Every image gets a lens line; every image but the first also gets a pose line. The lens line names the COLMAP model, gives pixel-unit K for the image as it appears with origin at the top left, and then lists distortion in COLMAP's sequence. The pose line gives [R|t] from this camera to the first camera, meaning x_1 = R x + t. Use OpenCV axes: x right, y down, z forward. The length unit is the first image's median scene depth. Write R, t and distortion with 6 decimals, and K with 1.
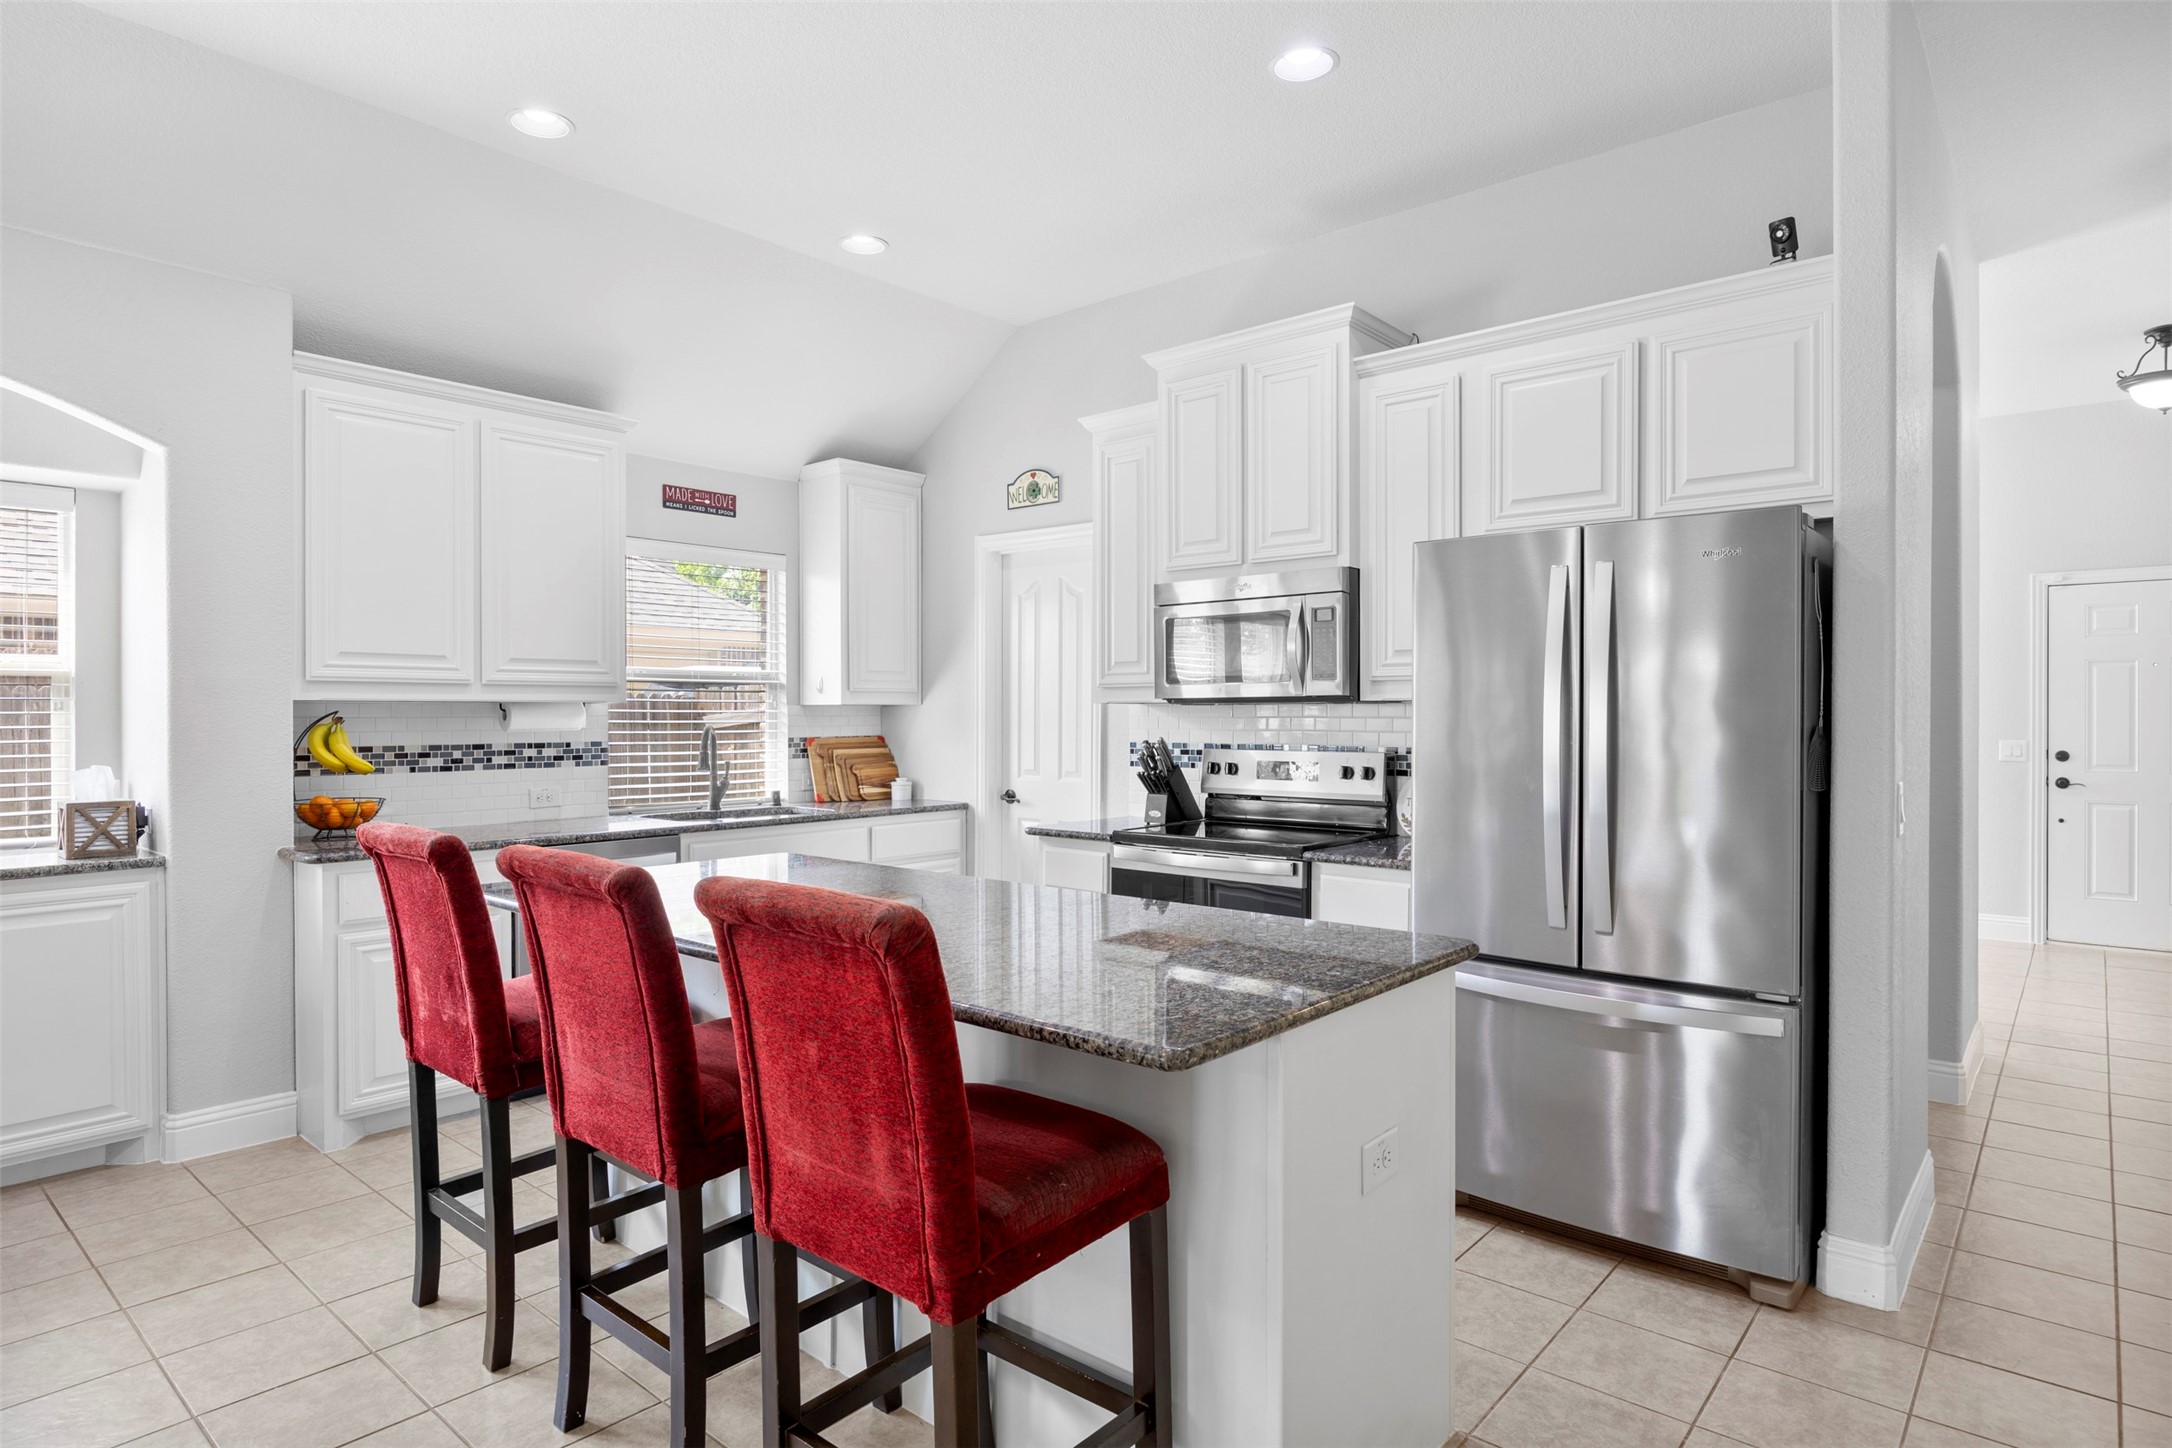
lens RADIAL K [[1174.1, 0, 1086.0], [0, 1174.1, 724.0], [0, 0, 1]] dist [-0.007970, -0.001075]
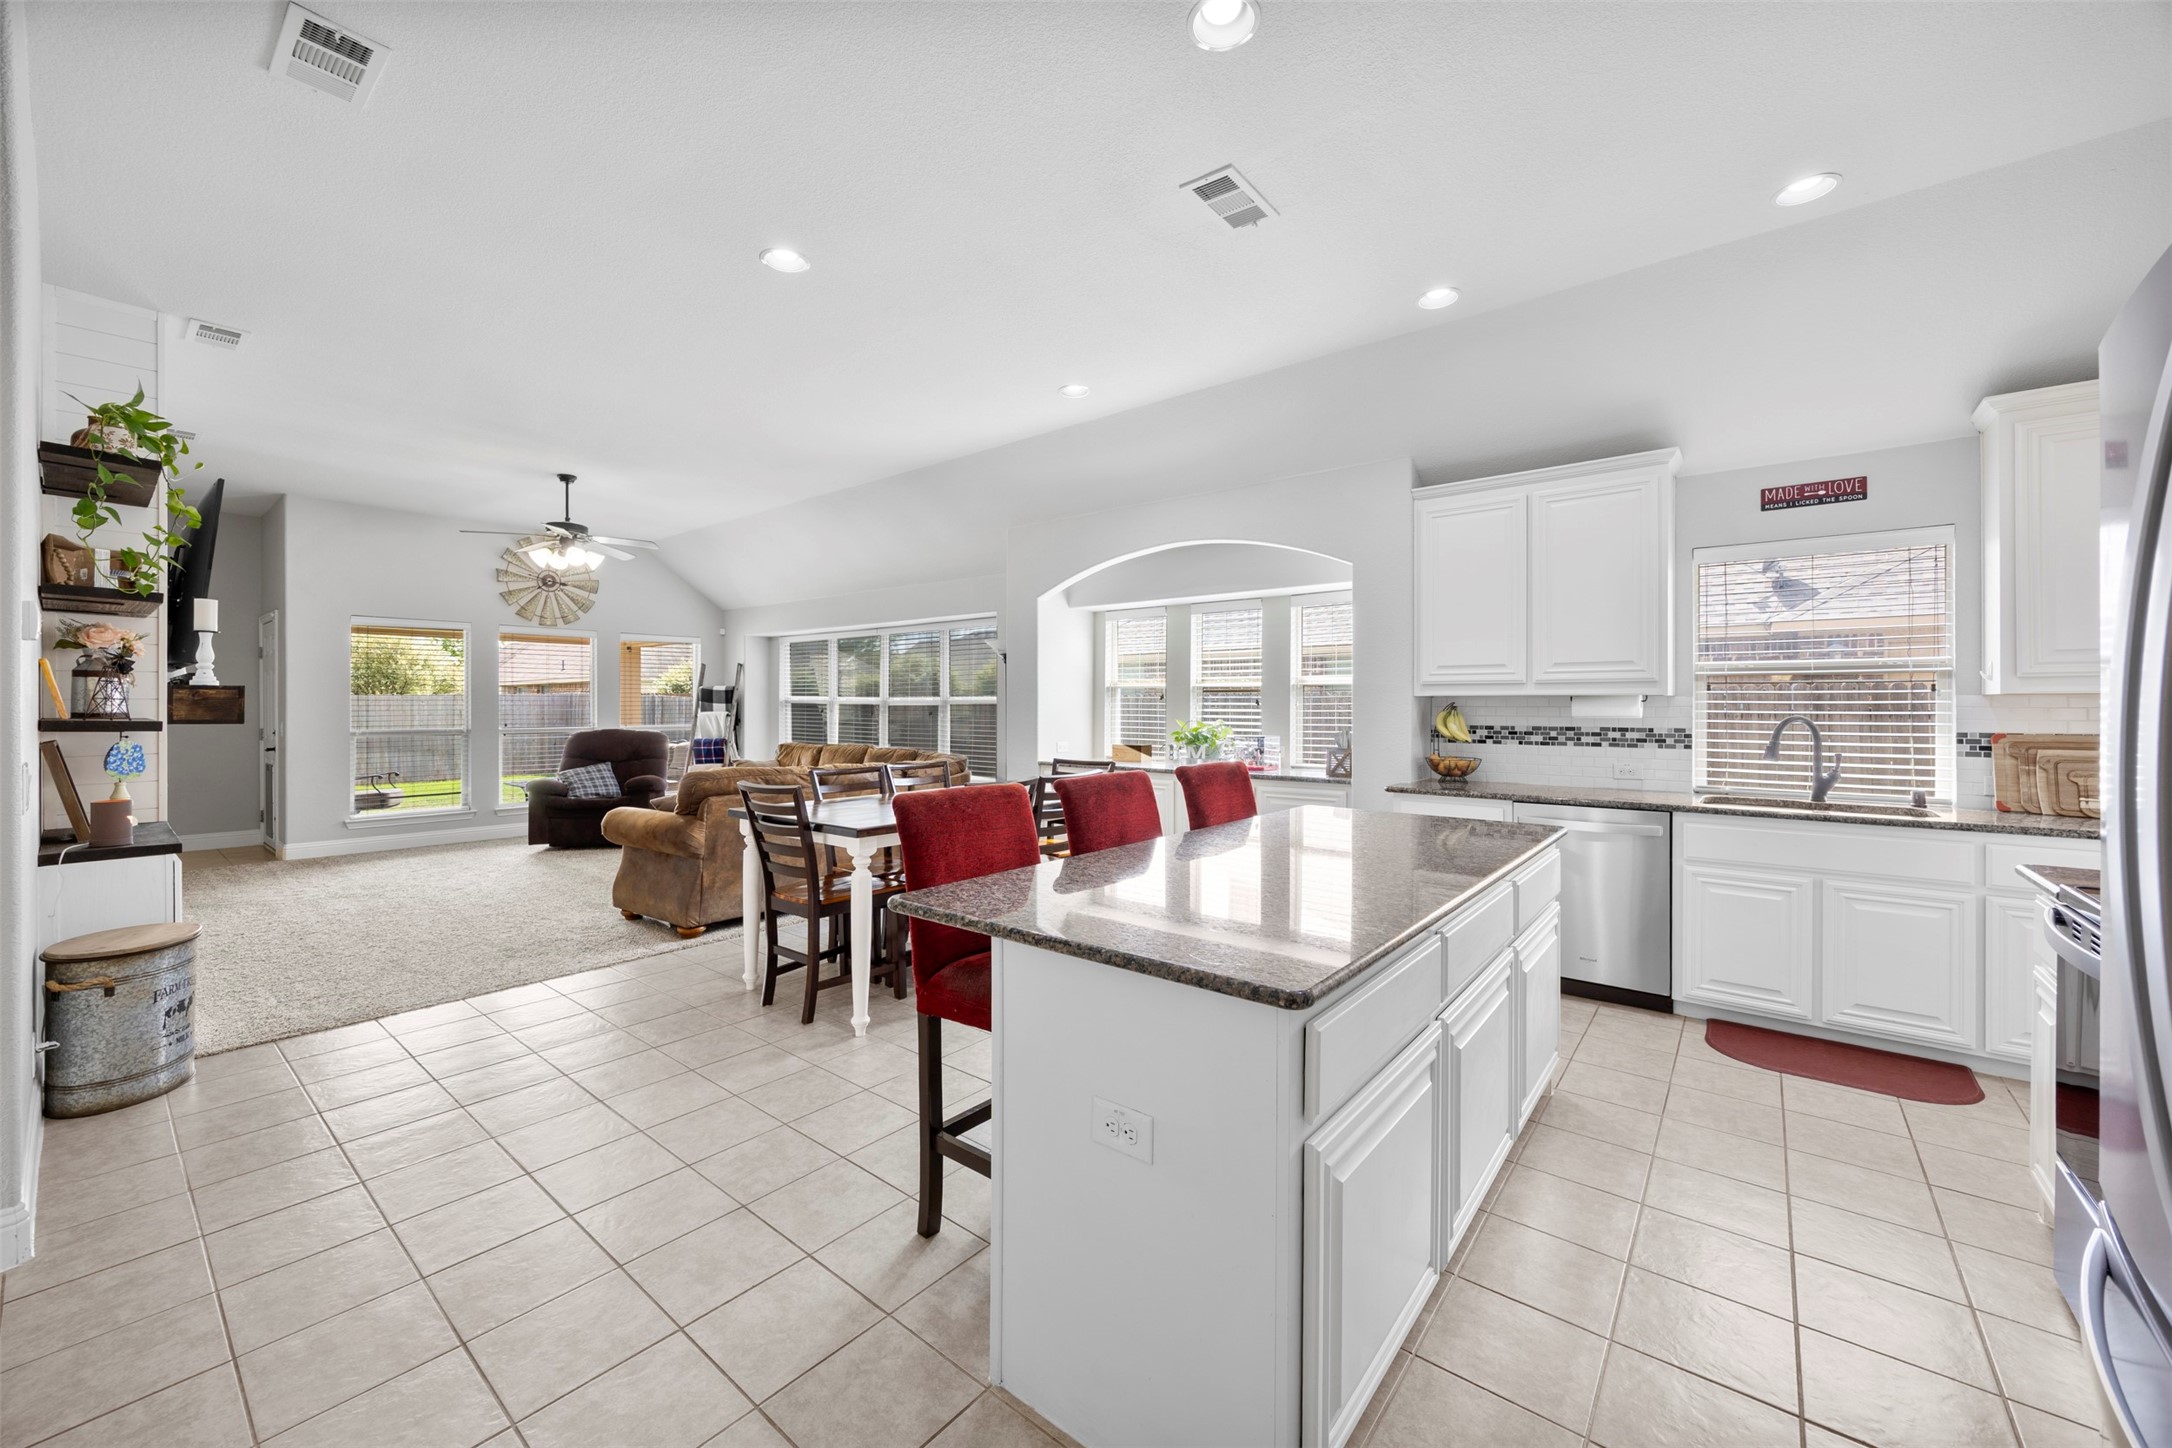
lens RADIAL K [[835.8, 0, 1081.4], [0, 835.8, 716.3], [0, 0, 1]] dist [0.000387, -0.000034]
pose [[0.027012, 0.014348, -0.999532, 0.437809], [-0.010682, 0.999844, 0.014064, -0.002695], [0.999578, 0.010298, 0.027161, 0.412499]]
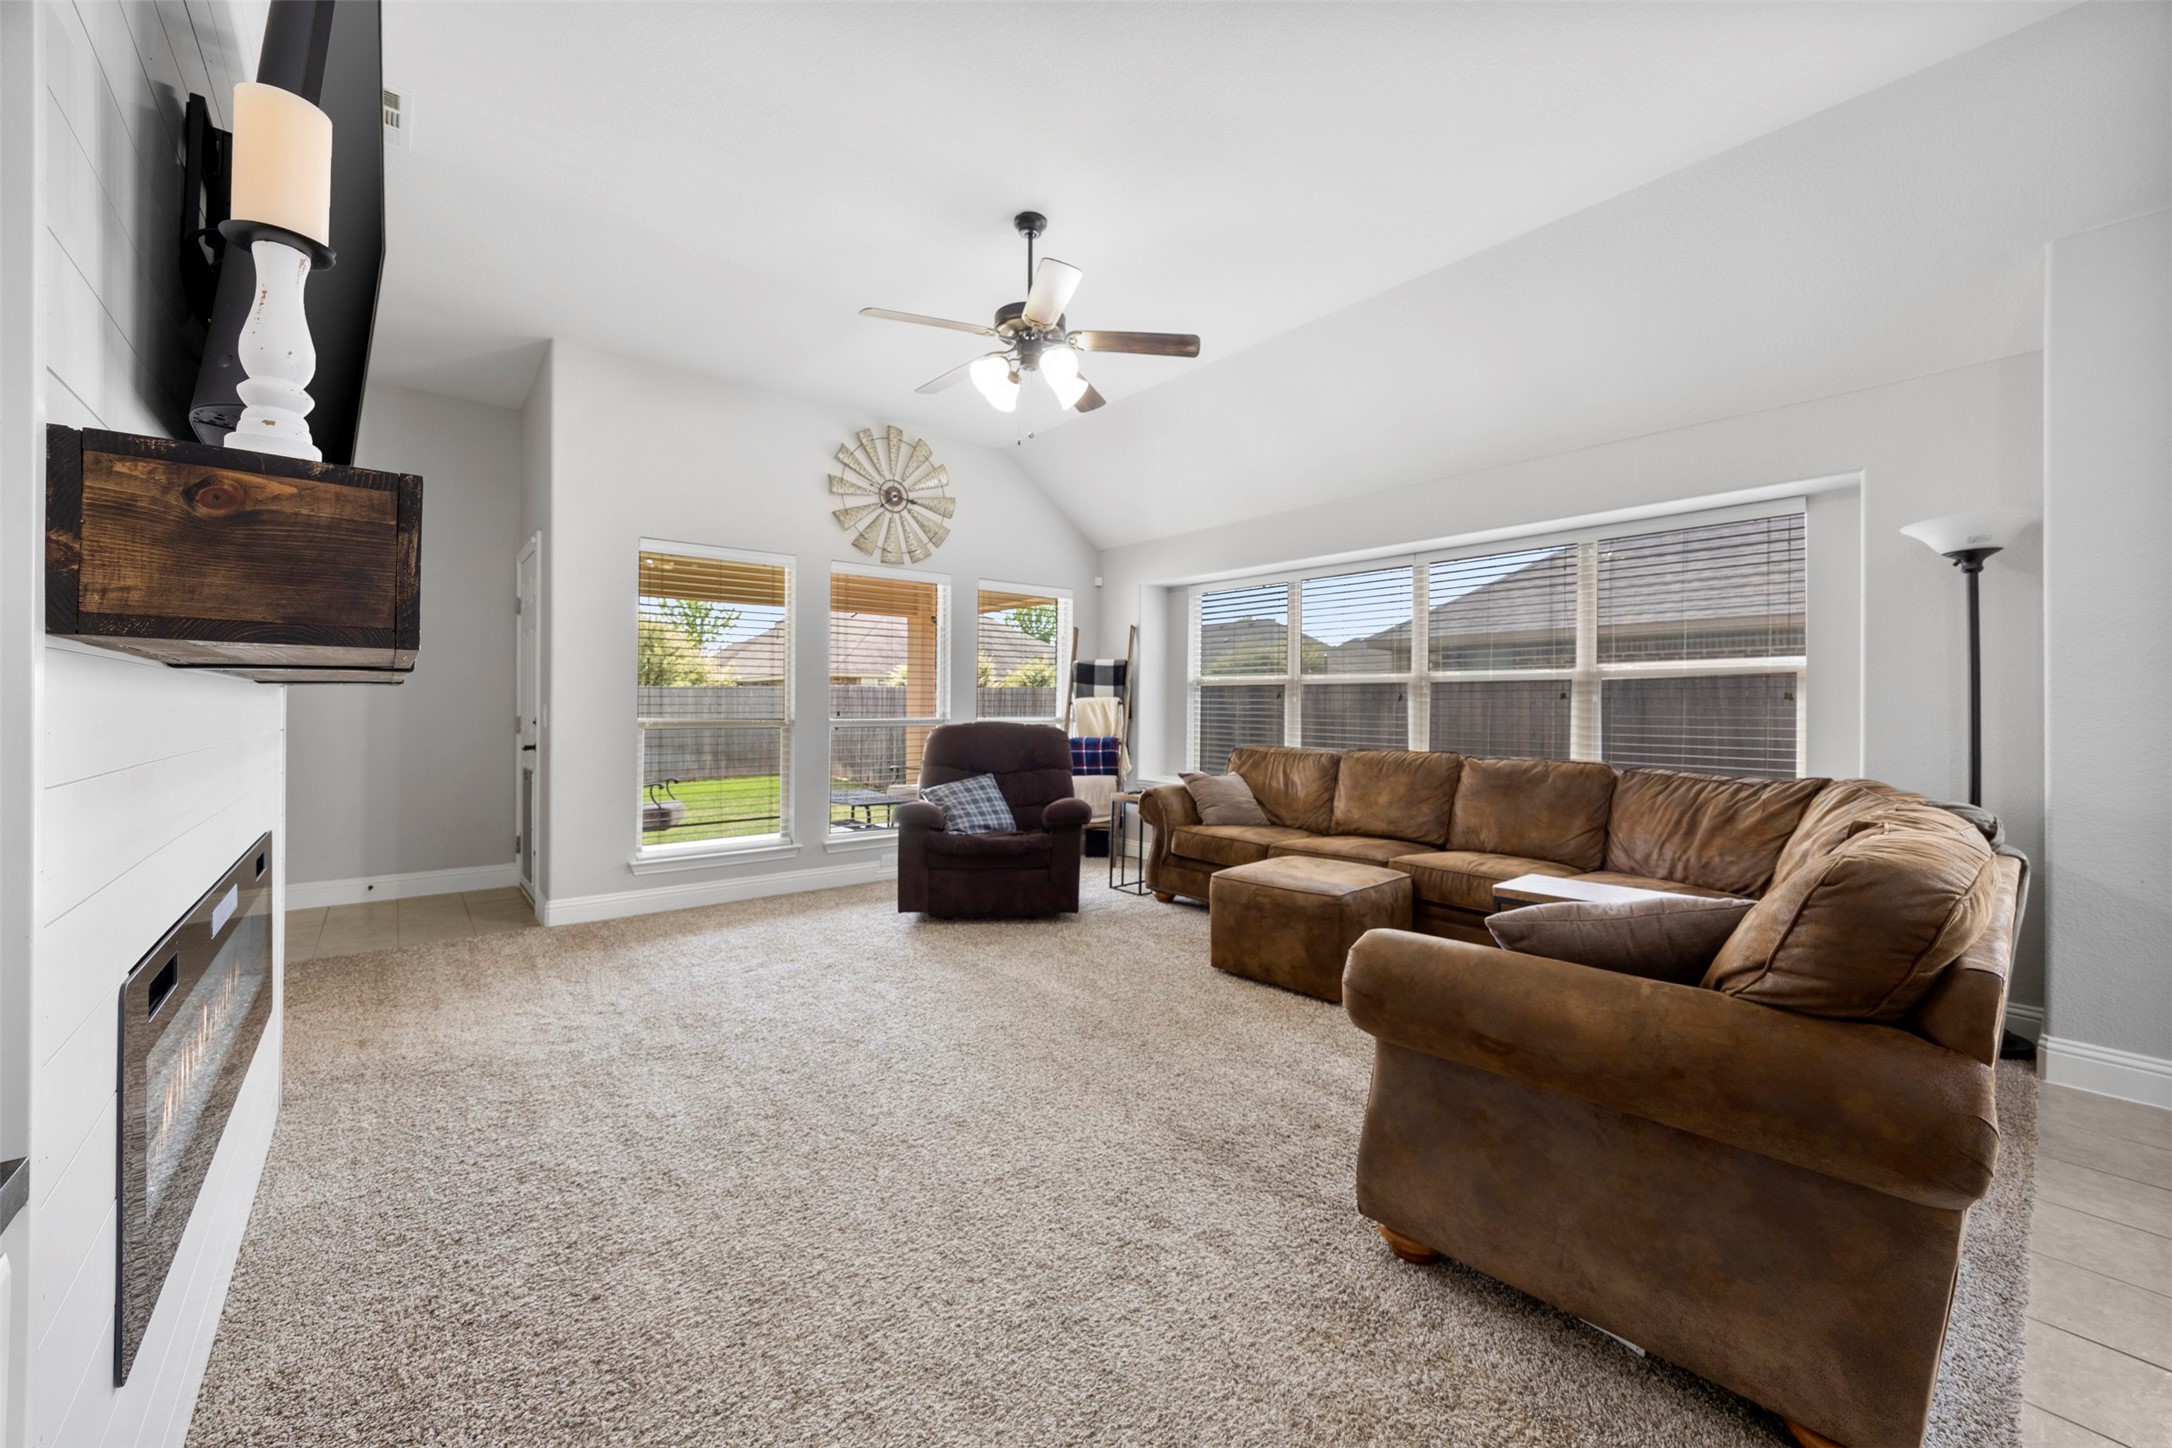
lens RADIAL K [[846.8, 0, 1085.4], [0, 846.8, 711.7], [0, 0, 1]] dist [-0.000749, 0.000075]
pose [[-0.163280, 0.006804, -0.986556, -0.303085], [-0.013107, 0.999873, 0.009065, 0.037791], [0.986493, 0.014411, -0.163170, -0.265551]]
